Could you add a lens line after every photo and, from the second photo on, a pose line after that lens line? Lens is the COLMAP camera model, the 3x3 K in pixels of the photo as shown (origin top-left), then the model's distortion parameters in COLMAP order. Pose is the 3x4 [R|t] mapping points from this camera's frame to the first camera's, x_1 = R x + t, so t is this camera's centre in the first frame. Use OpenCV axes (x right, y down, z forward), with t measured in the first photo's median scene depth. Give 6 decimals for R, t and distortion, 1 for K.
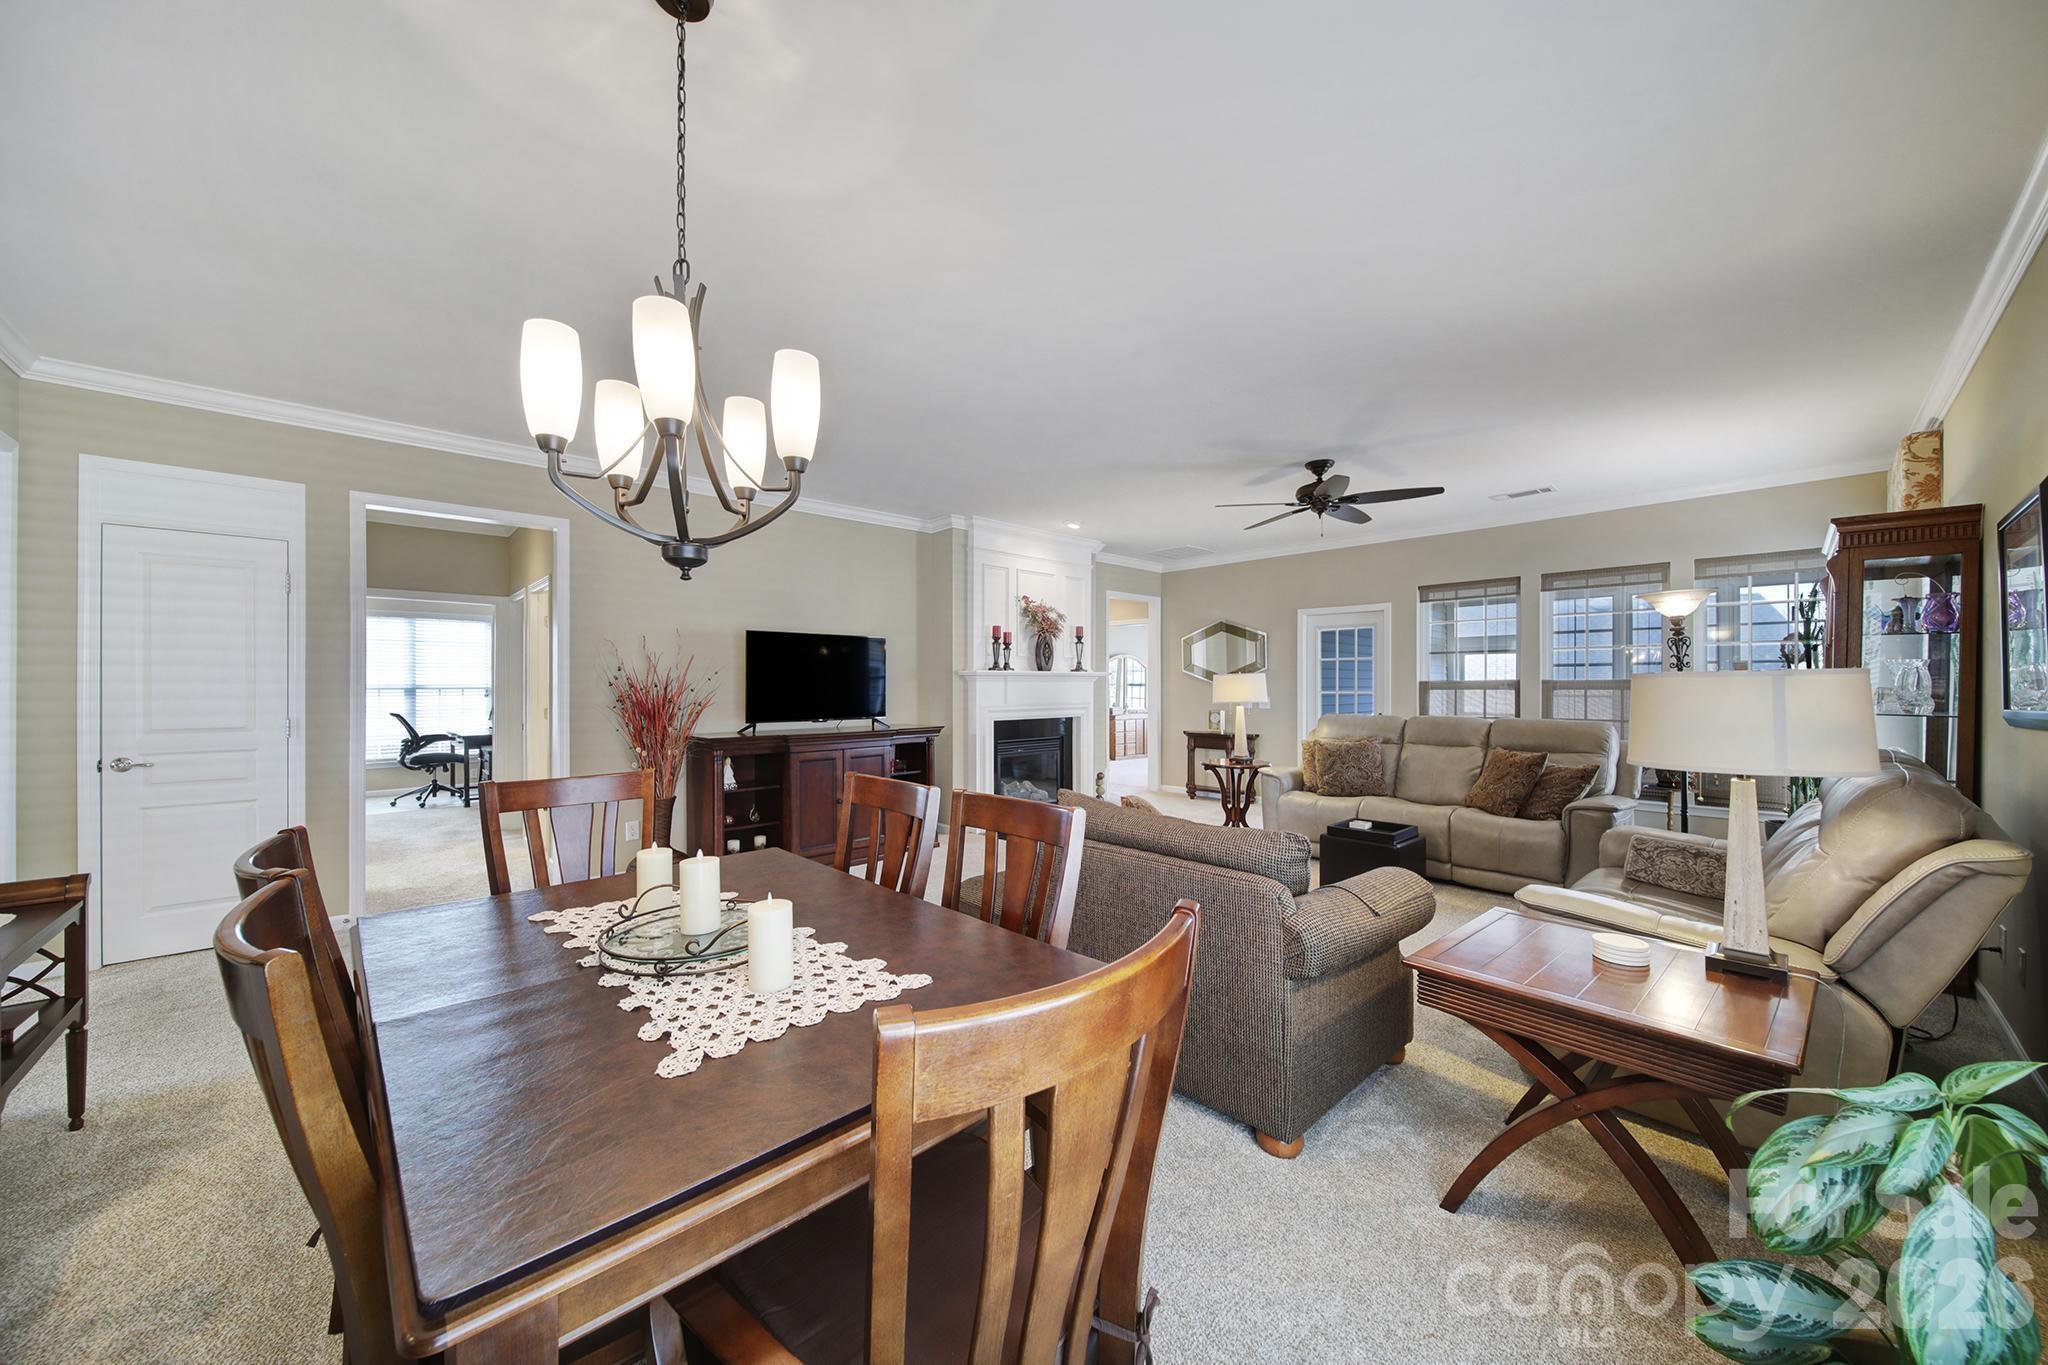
lens RADIAL K [[717.8, 0, 1024.0], [0, 717.8, 682.5], [0, 0, 1]] dist [-0.000847, -0.000017]
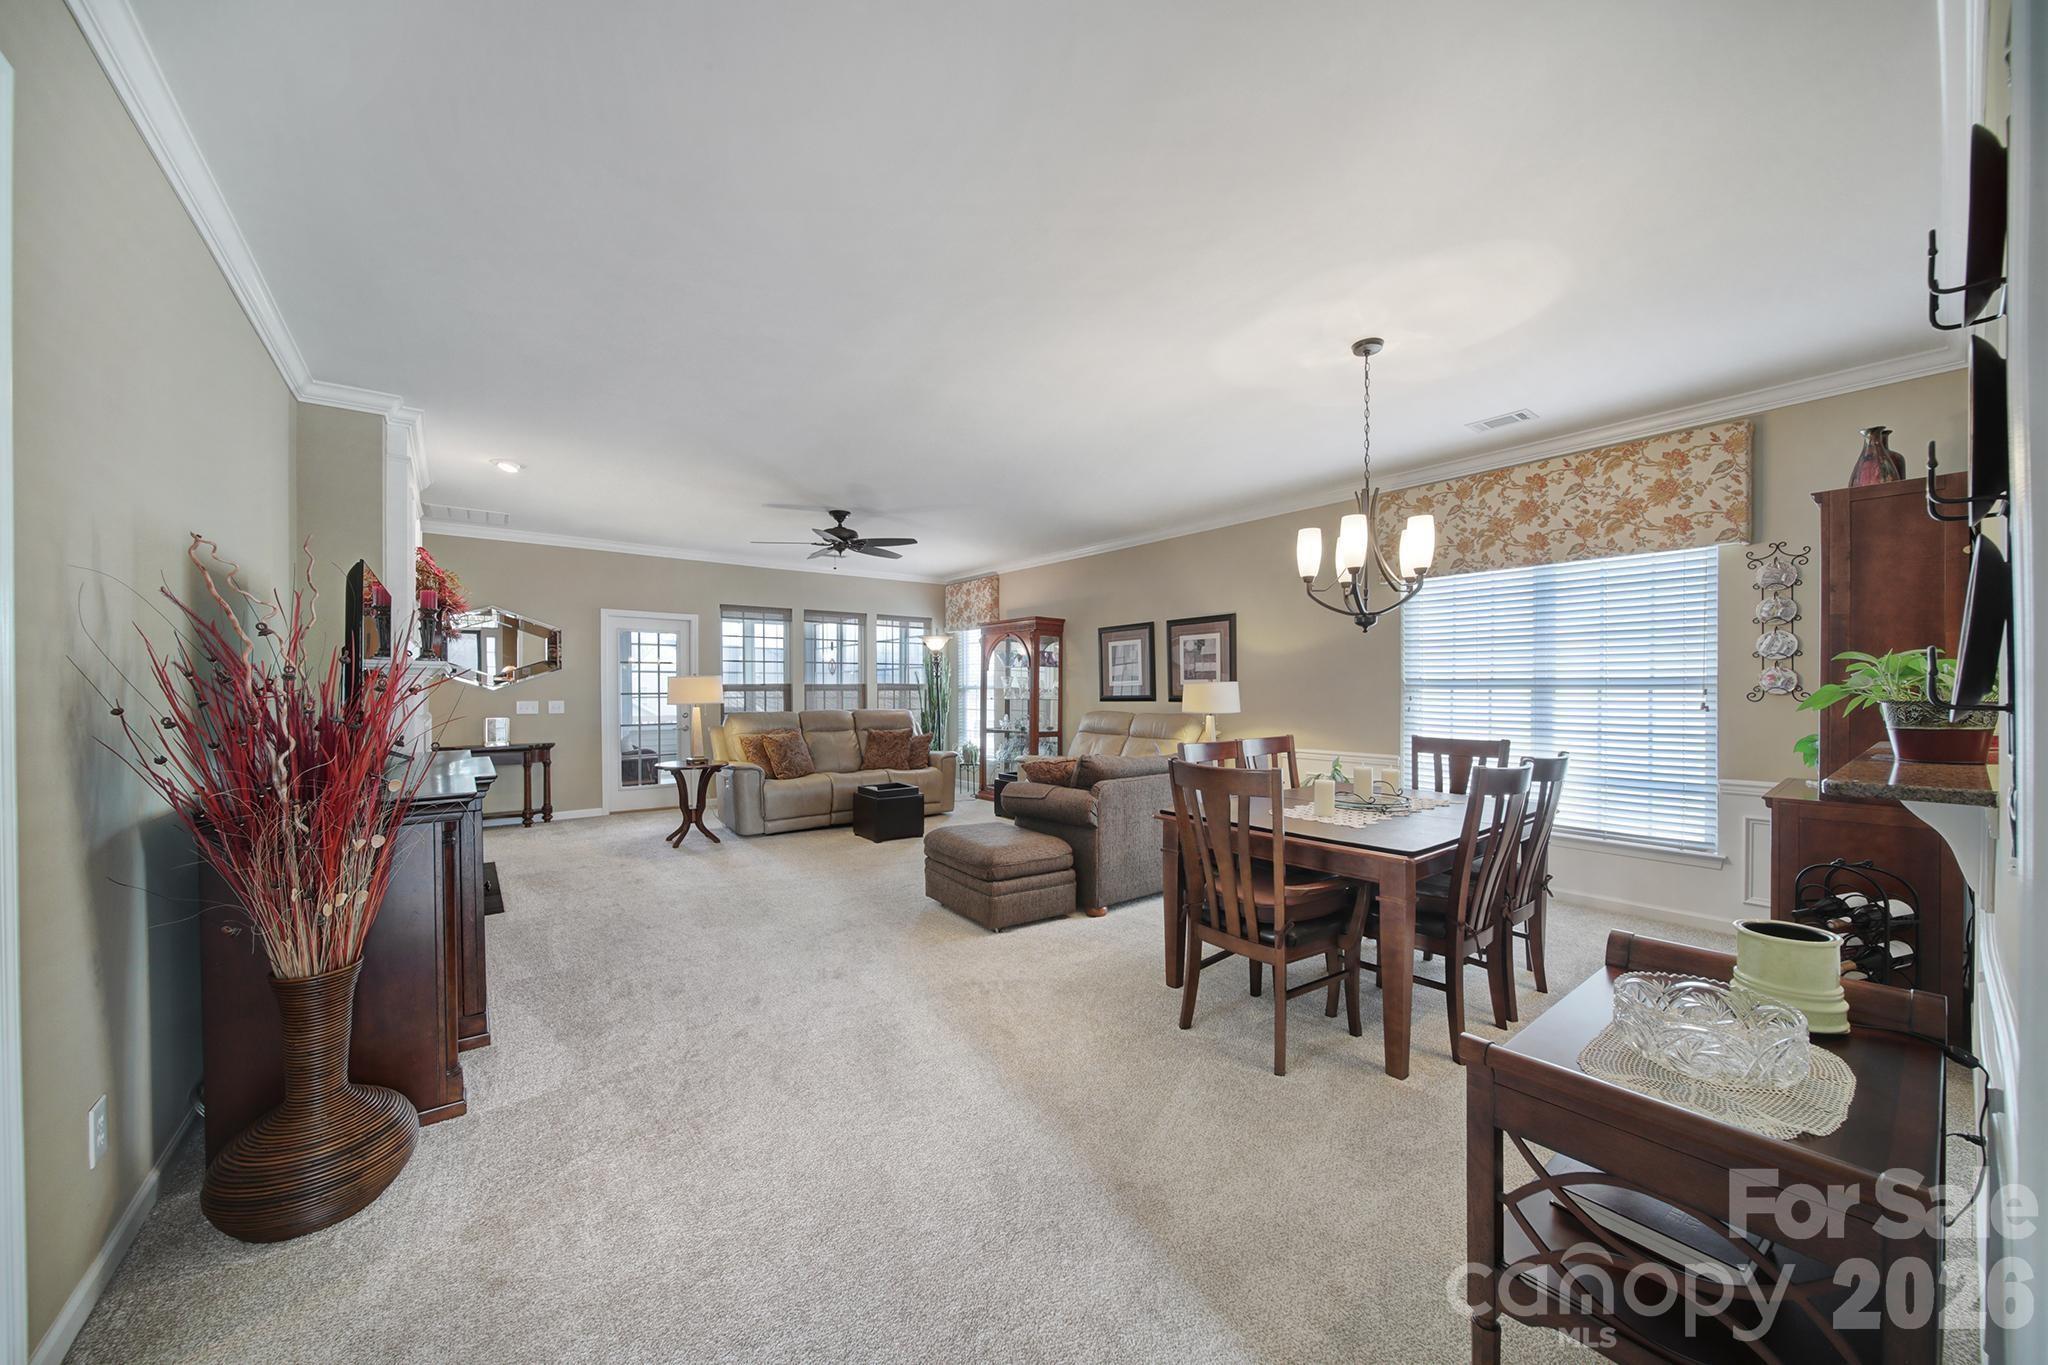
lens RADIAL K [[717.8, 0, 1024.0], [0, 717.8, 682.5], [0, 0, 1]] dist [-0.000847, -0.000017]
pose [[0.083145, 0.009039, 0.996496, -0.661923], [-0.005331, 0.999949, -0.008626, 0.003869], [-0.996523, -0.004595, 0.083189, 0.452861]]
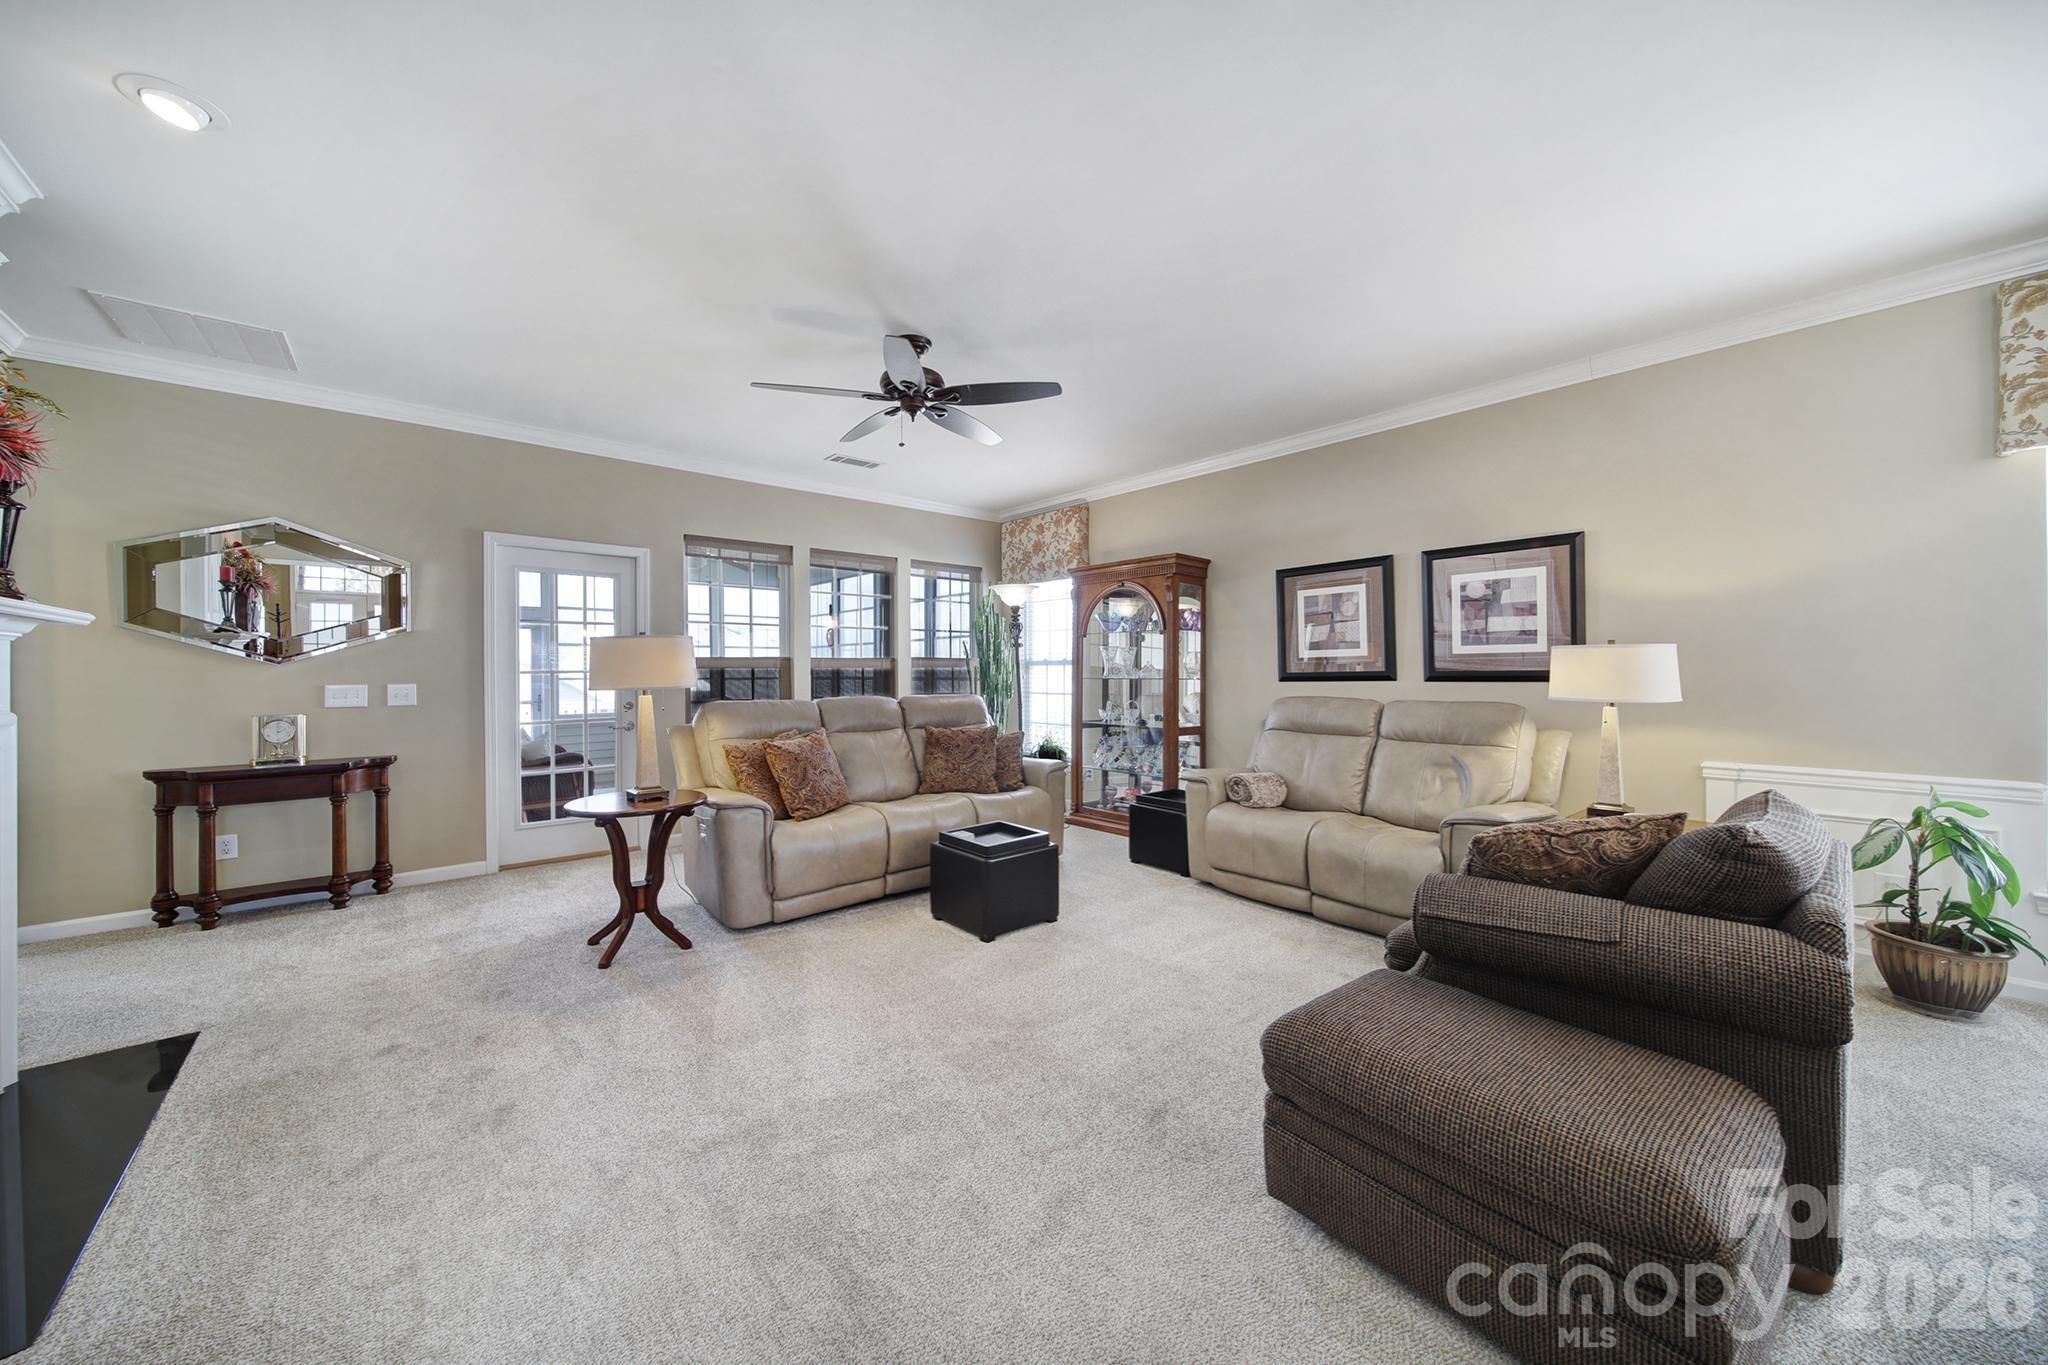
lens RADIAL K [[716.7, 0, 1031.7], [0, 716.7, 665.9], [0, 0, 1]] dist [0.000039, 0.000045]
pose [[0.021966, 0.005605, 0.999743, -0.235392], [-0.002584, 0.999981, -0.005550, 0.012686], [-0.999755, -0.002461, 0.021980, 0.688718]]
